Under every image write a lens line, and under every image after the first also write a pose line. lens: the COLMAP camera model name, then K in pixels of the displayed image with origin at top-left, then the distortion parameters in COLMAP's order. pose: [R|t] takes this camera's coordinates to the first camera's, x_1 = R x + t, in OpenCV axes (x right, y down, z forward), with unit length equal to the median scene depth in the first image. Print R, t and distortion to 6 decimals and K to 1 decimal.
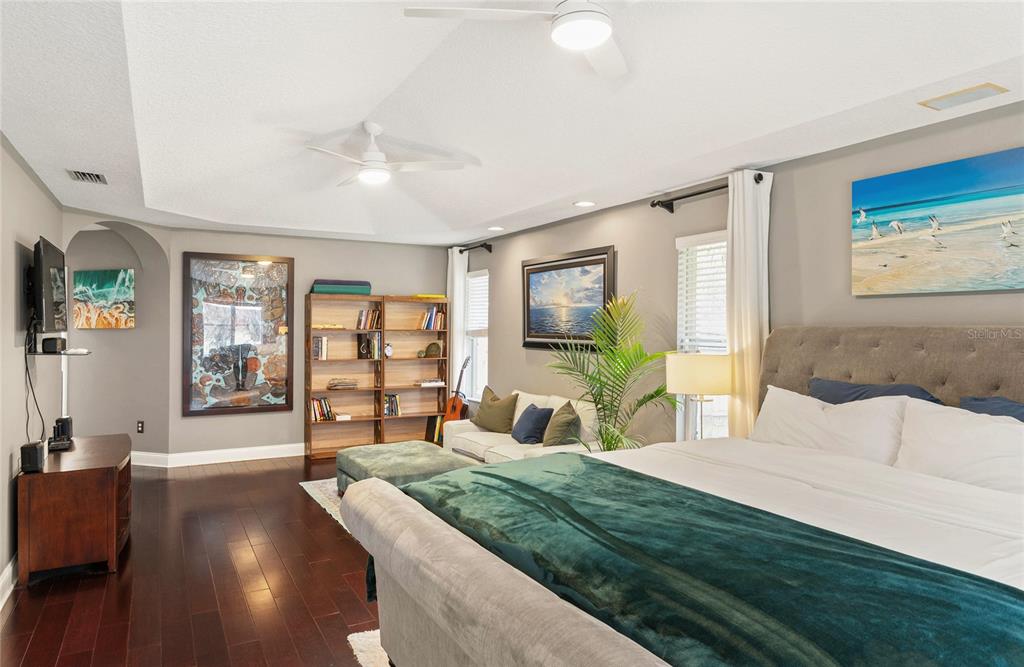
lens RADIAL K [[655.2, 0, 512.1], [0, 655.2, 330.8], [0, 0, 1]] dist [-0.002321, -0.000220]
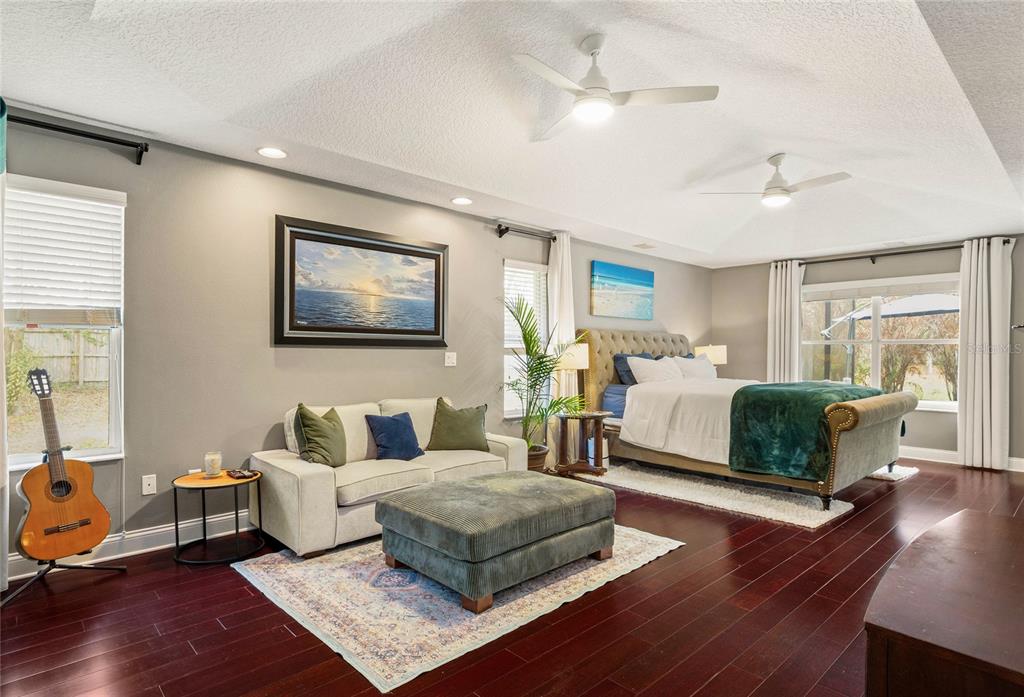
lens RADIAL K [[556.6, 0, 510.7], [0, 556.6, 354.3], [0, 0, 1]] dist [0.003682, 0.000092]
pose [[-0.253777, -0.018475, 0.967086, -0.679087], [-0.011465, 0.999805, 0.016092, 0.027002], [-0.967195, -0.007004, -0.253940, 1.029442]]
